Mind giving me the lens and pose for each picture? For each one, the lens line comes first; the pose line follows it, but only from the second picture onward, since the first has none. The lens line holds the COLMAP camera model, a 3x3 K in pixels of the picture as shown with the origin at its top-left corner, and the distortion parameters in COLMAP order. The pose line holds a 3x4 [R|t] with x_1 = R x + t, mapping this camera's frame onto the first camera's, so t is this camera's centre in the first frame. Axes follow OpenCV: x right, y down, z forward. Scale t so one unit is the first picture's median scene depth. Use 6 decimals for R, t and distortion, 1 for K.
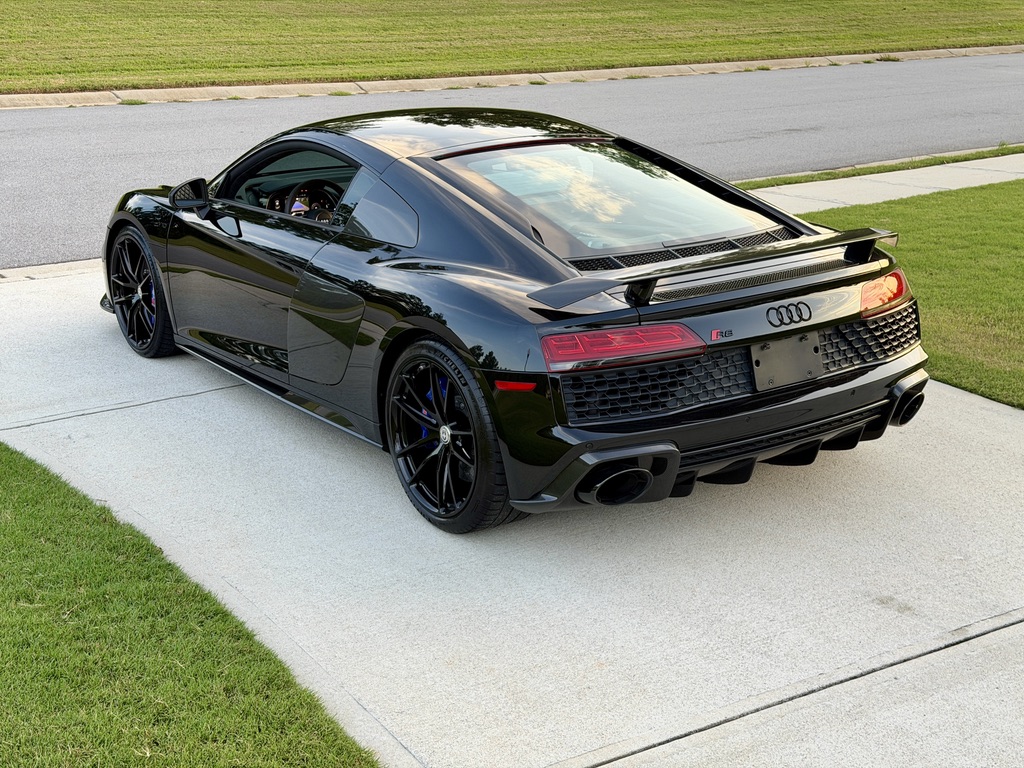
lens RADIAL K [[1403.6, 0, 507.6], [0, 1403.6, 382.0], [0, 0, 1]] dist [0.092971, 0.000000]
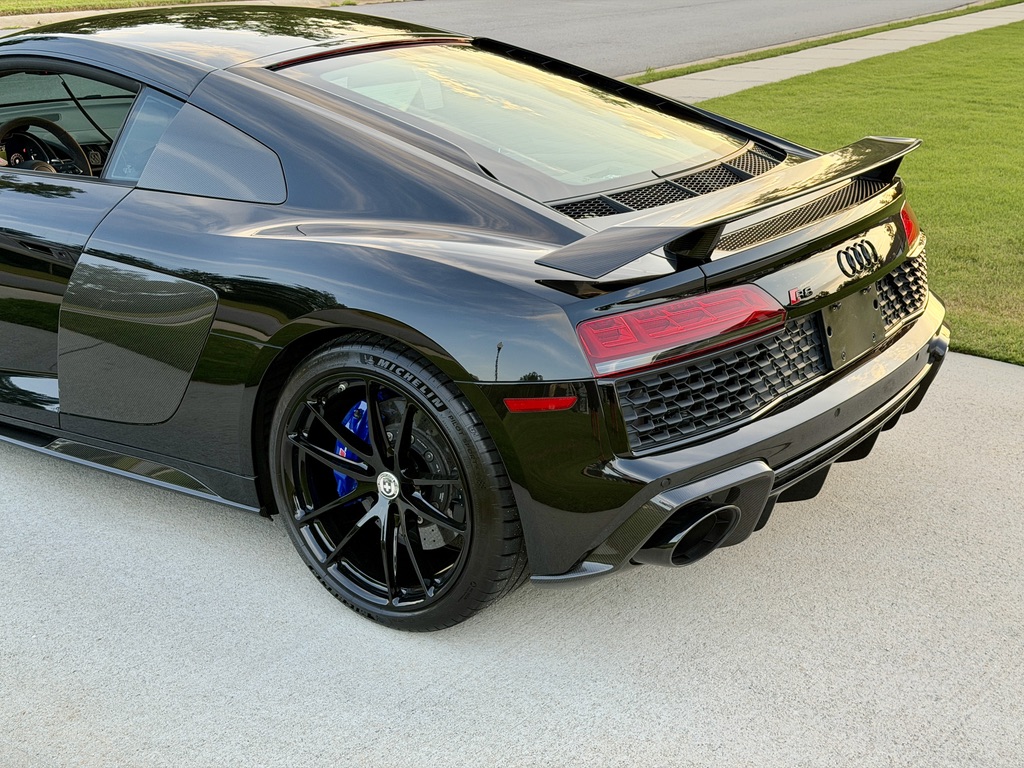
lens RADIAL K [[1403.6, 0, 517.1], [0, 1403.6, 387.1], [0, 0, 1]] dist [0.092971, 0.000000]
pose [[0.942010, -0.109773, 0.317122, -0.191831], [0.098576, 0.993812, 0.051192, -0.035768], [-0.320779, -0.016962, 0.947002, 0.366595]]
